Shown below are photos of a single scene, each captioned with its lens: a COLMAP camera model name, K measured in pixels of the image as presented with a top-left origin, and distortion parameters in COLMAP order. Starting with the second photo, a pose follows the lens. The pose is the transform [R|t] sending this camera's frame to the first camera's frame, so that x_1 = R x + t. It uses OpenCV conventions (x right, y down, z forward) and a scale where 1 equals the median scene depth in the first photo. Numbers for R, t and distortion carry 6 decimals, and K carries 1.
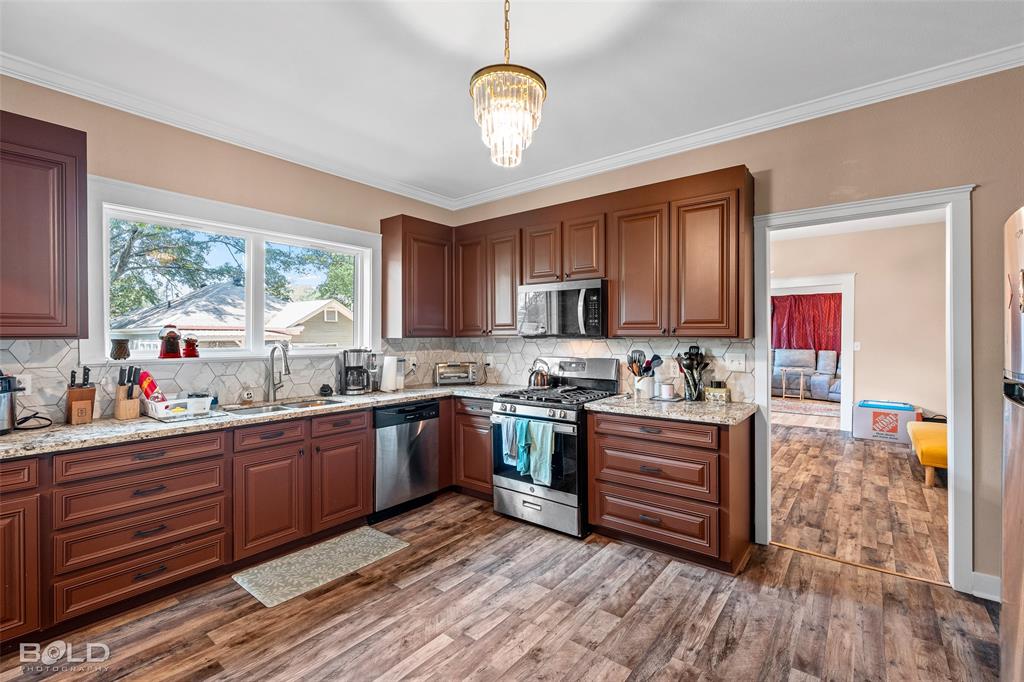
lens RADIAL K [[454.6, 0, 512.0], [0, 454.6, 341.0], [0, 0, 1]] dist [-0.000624, -0.000287]
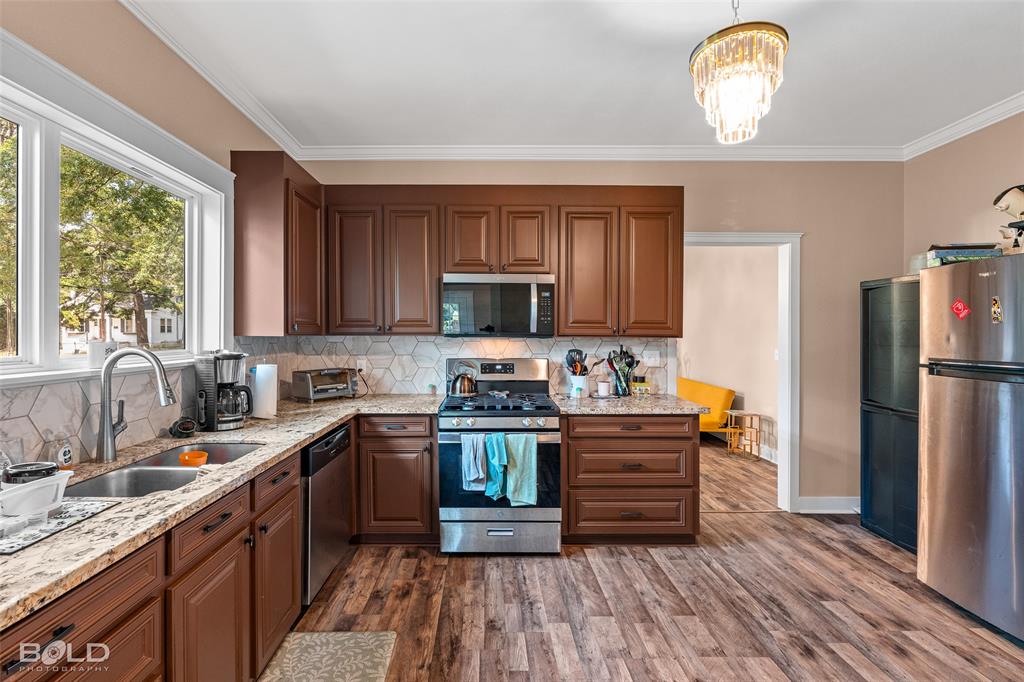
lens RADIAL K [[465.6, 0, 512.0], [0, 465.6, 341.0], [0, 0, 1]] dist [-0.002793, -0.000143]
pose [[0.782460, -0.003479, 0.622691, -0.498924], [0.000704, 0.999989, 0.004703, -0.003150], [-0.622700, -0.003242, 0.782454, 0.312262]]
